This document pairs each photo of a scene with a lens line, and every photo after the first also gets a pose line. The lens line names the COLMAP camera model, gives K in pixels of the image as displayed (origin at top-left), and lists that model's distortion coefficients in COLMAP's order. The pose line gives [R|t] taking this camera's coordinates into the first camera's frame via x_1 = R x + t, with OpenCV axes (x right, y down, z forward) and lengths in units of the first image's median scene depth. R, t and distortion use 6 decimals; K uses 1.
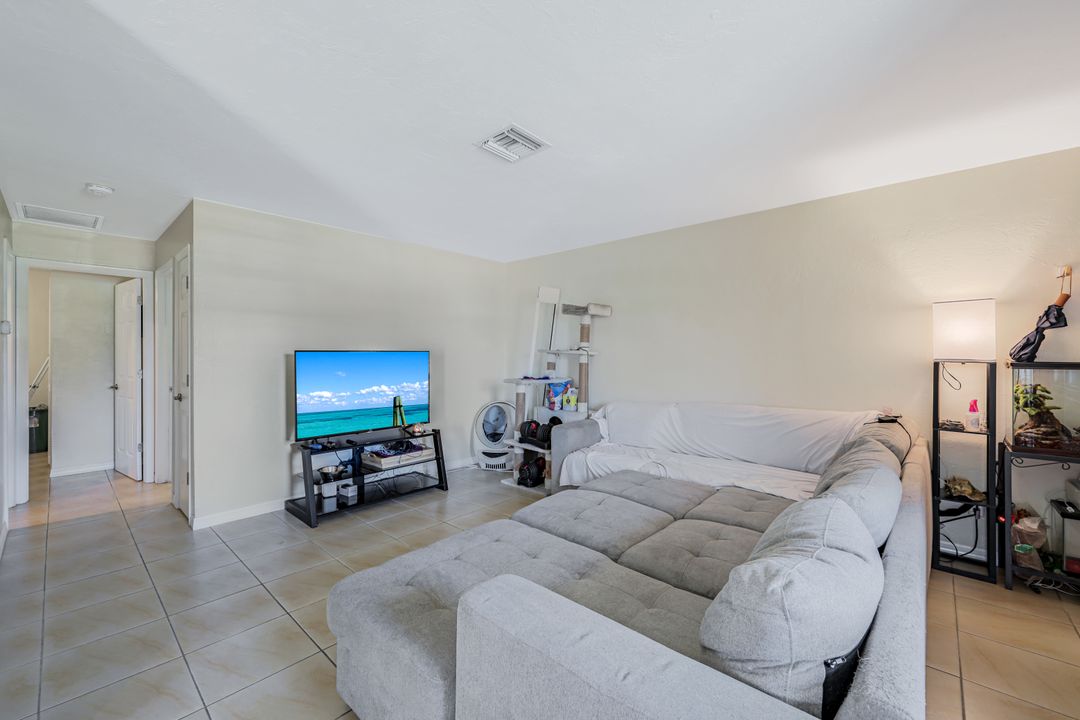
lens RADIAL K [[435.1, 0, 558.4], [0, 435.1, 356.4], [0, 0, 1]] dist [-0.005758, 0.000819]
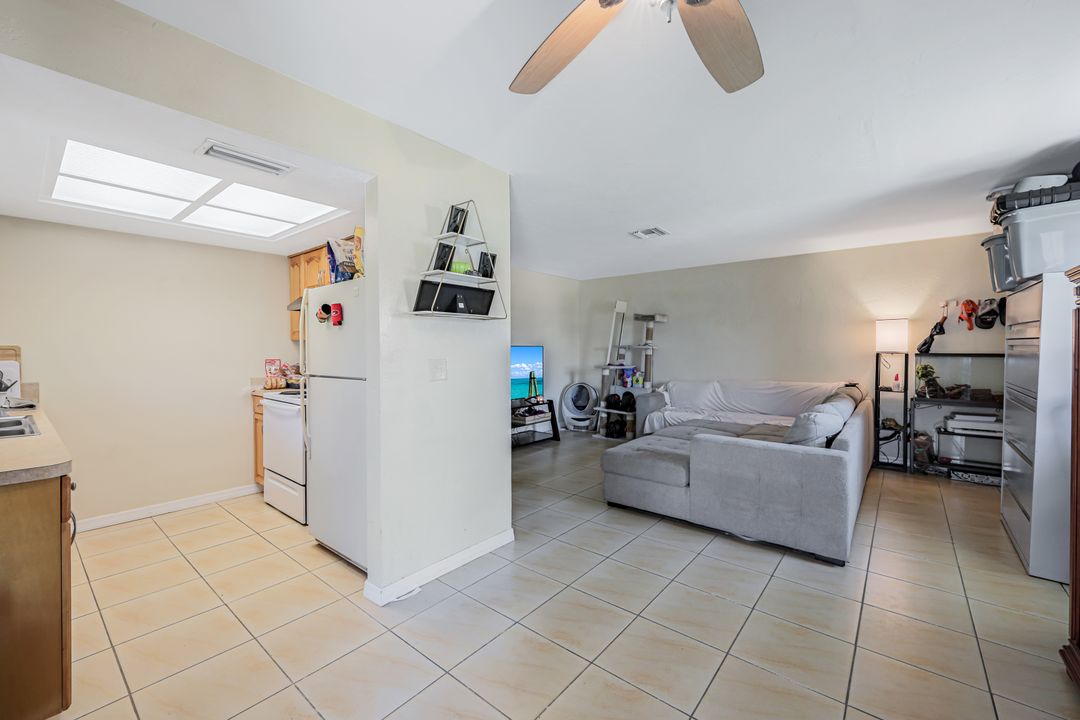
lens RADIAL K [[435.1, 0, 552.6], [0, 435.1, 357.2], [0, 0, 1]] dist [-0.005758, 0.000819]
pose [[0.999445, 0.003110, 0.033156, -0.335015], [-0.003525, 0.999916, 0.012456, 0.007706], [-0.033114, -0.012566, 0.999373, -0.473187]]
